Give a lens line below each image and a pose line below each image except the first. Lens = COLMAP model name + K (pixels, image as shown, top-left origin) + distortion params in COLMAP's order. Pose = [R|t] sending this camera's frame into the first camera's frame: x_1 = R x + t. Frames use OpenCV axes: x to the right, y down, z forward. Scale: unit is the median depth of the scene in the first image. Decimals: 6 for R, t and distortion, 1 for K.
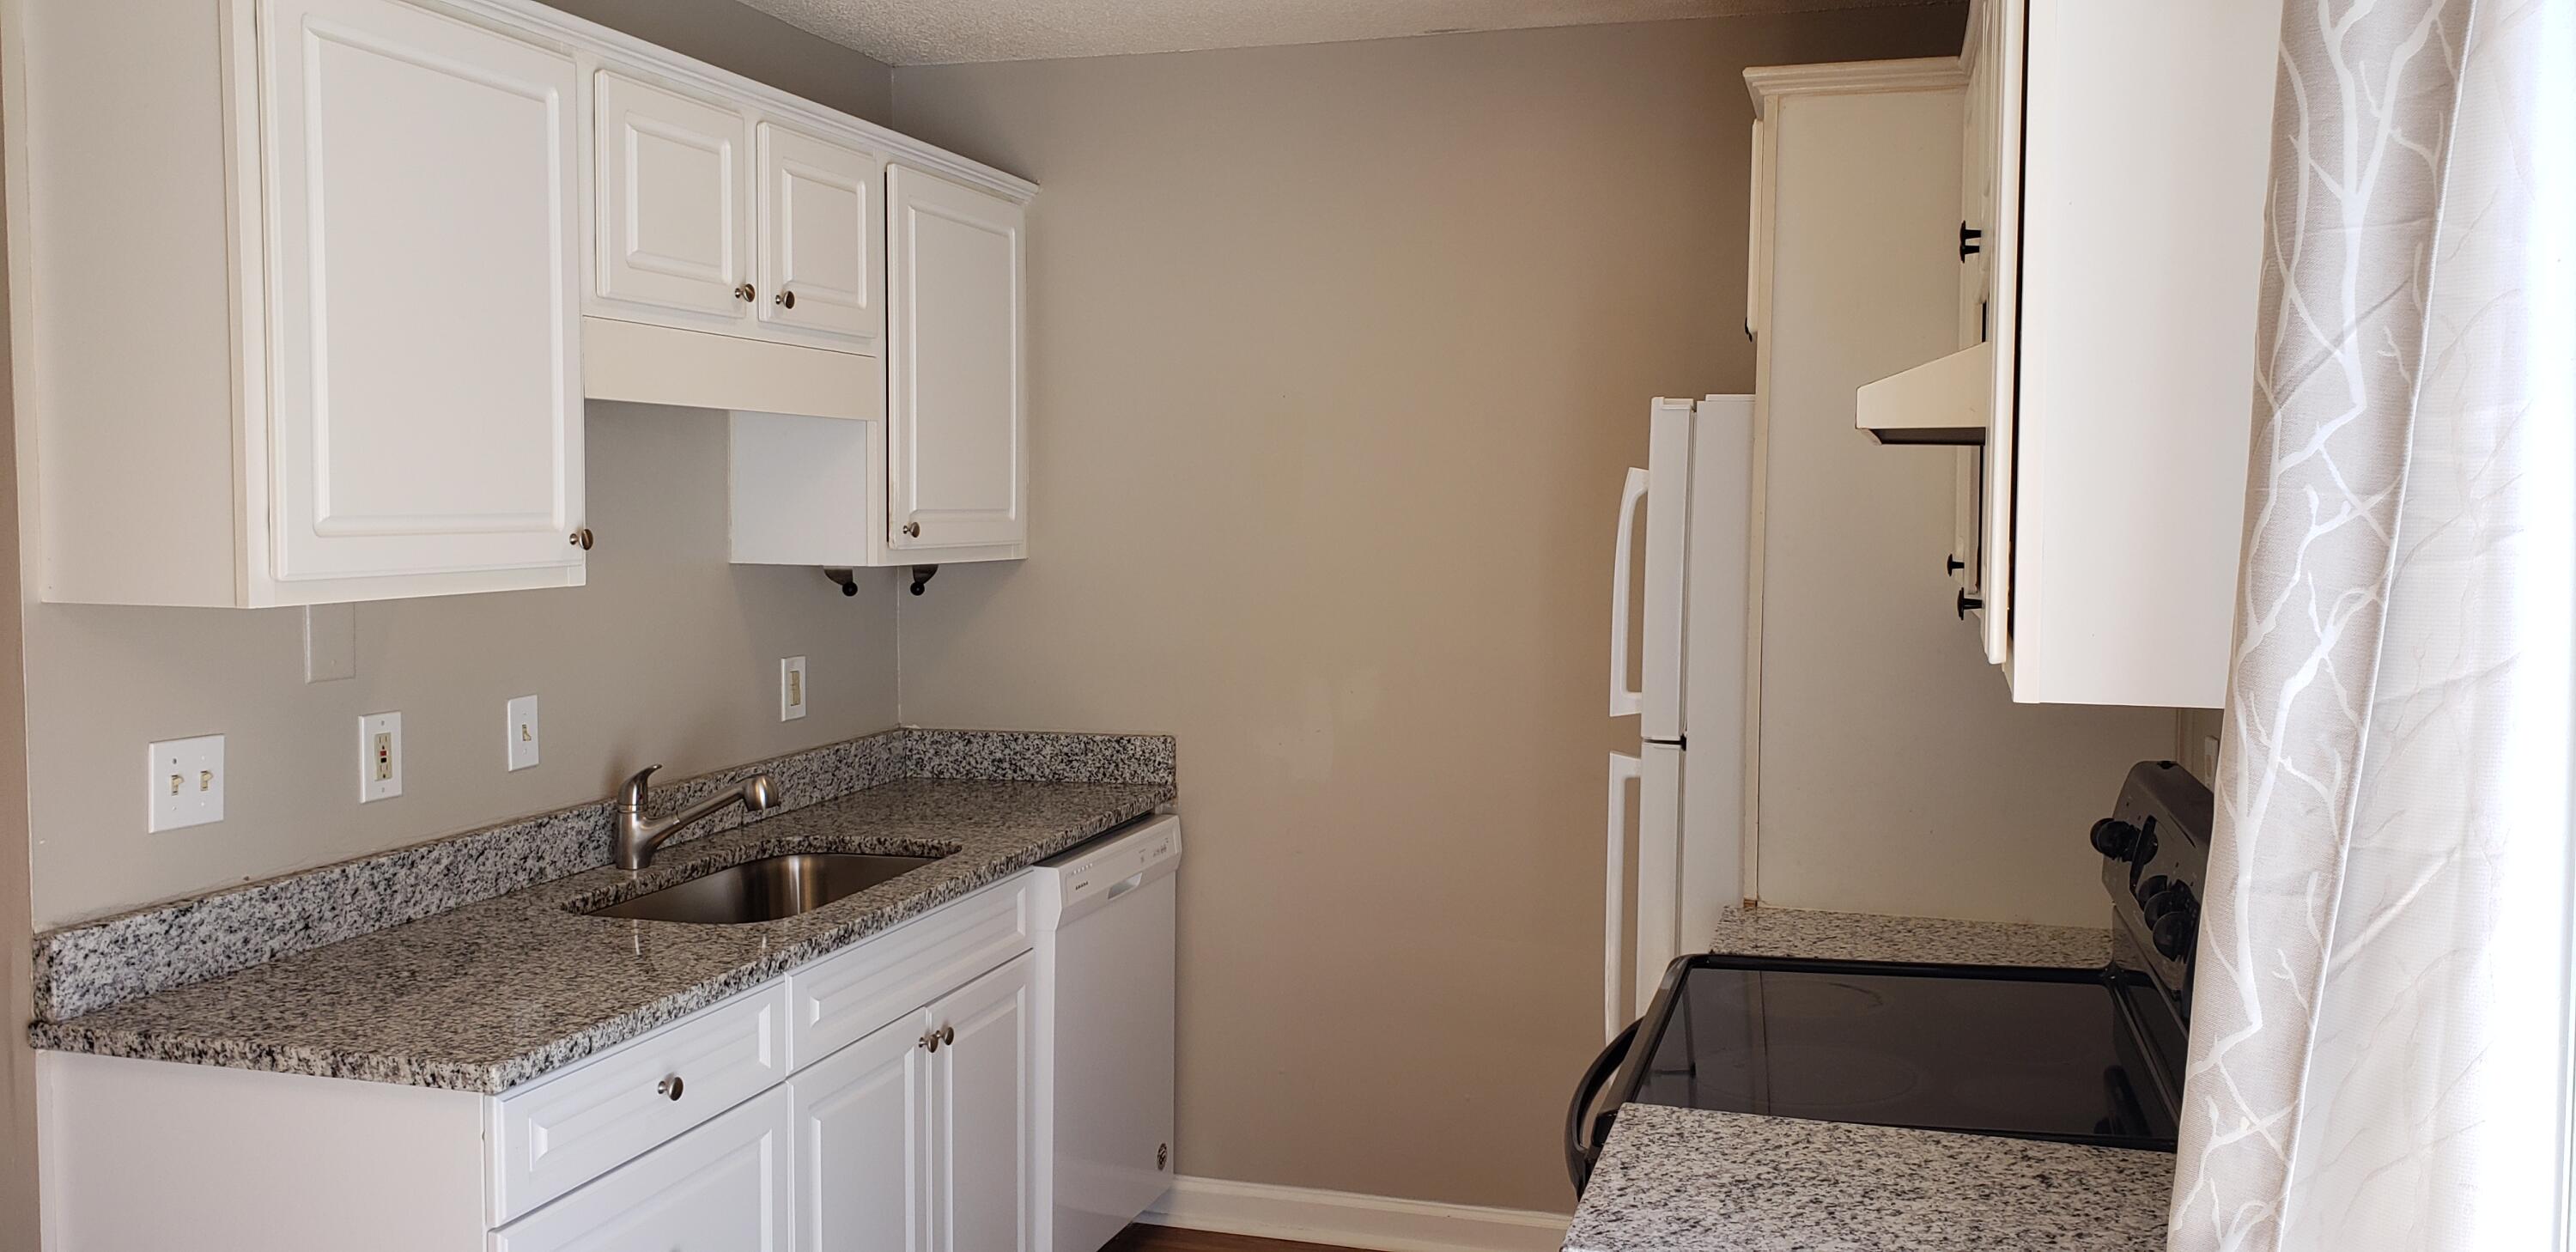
lens RADIAL K [[1942.0, 0, 1288.0], [0, 1942.0, 626.0], [0, 0, 1]] dist [-0.001801, 0.069812]
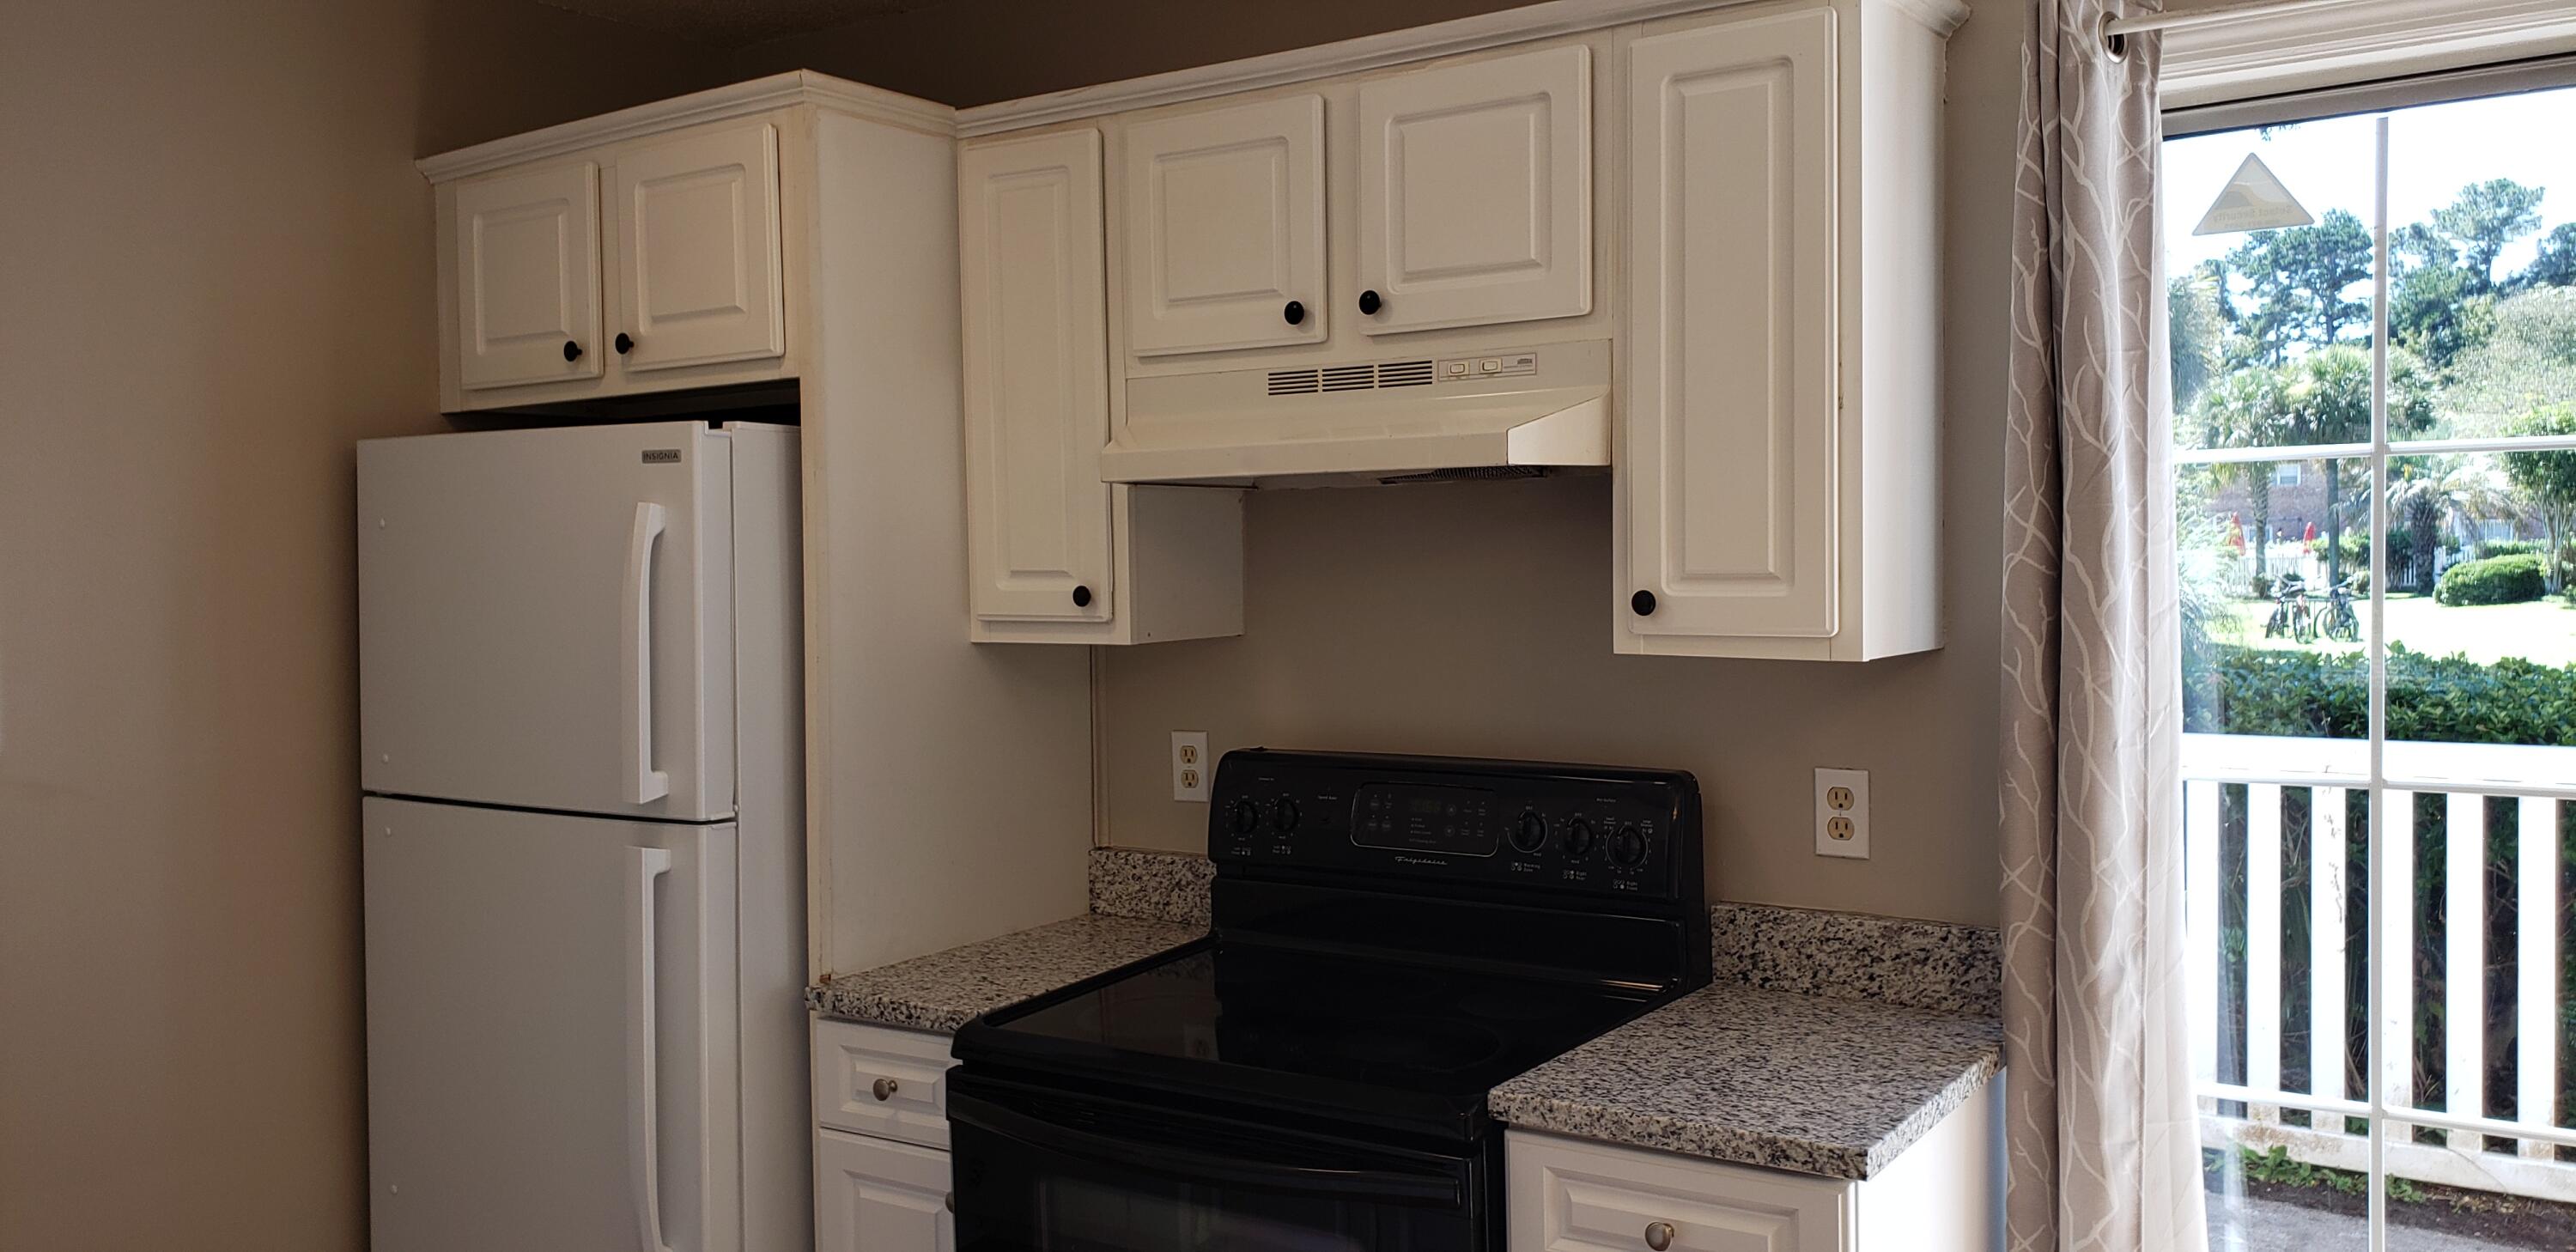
lens RADIAL K [[1942.0, 0, 1288.0], [0, 1942.0, 626.0], [0, 0, 1]] dist [-0.001801, 0.069812]
pose [[0.289415, -0.033419, 0.956620, -0.545288], [0.078059, 0.996886, 0.011210, -0.016166], [-0.954016, 0.071428, 0.291122, 0.498562]]
